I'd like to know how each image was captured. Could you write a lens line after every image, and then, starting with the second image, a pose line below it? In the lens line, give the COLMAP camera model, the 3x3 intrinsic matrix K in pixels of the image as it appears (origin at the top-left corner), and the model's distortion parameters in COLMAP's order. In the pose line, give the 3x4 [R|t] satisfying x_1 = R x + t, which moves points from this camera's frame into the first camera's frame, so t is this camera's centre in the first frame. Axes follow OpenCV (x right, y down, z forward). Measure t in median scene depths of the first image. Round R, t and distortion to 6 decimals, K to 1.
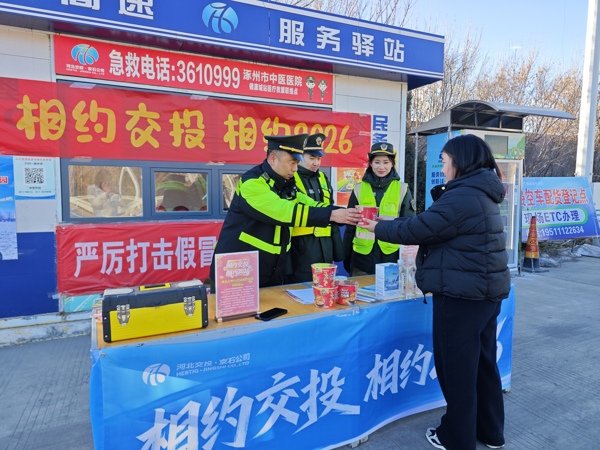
lens RADIAL K [[399.5, 0, 307.3], [0, 399.5, 227.0], [0, 0, 1]] dist [0.021902, -0.029837]
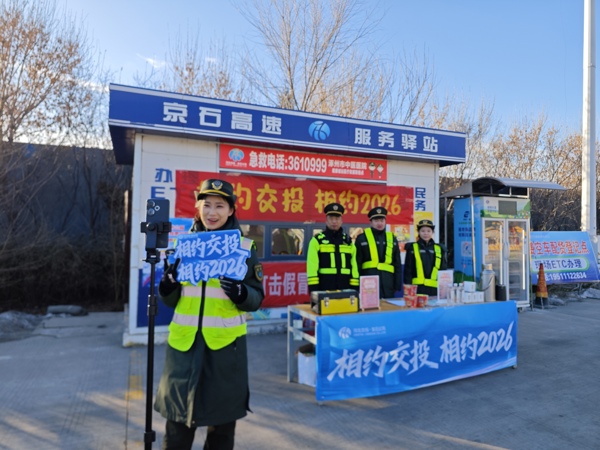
lens RADIAL K [[399.5, 0, 305.2], [0, 399.5, 222.2], [0, 0, 1]] dist [0.021902, -0.029837]
pose [[0.998814, 0.012506, -0.047059, -0.183583], [-0.018087, 0.992597, -0.120101, 0.015703], [0.045208, 0.120809, 0.991646, -0.464625]]
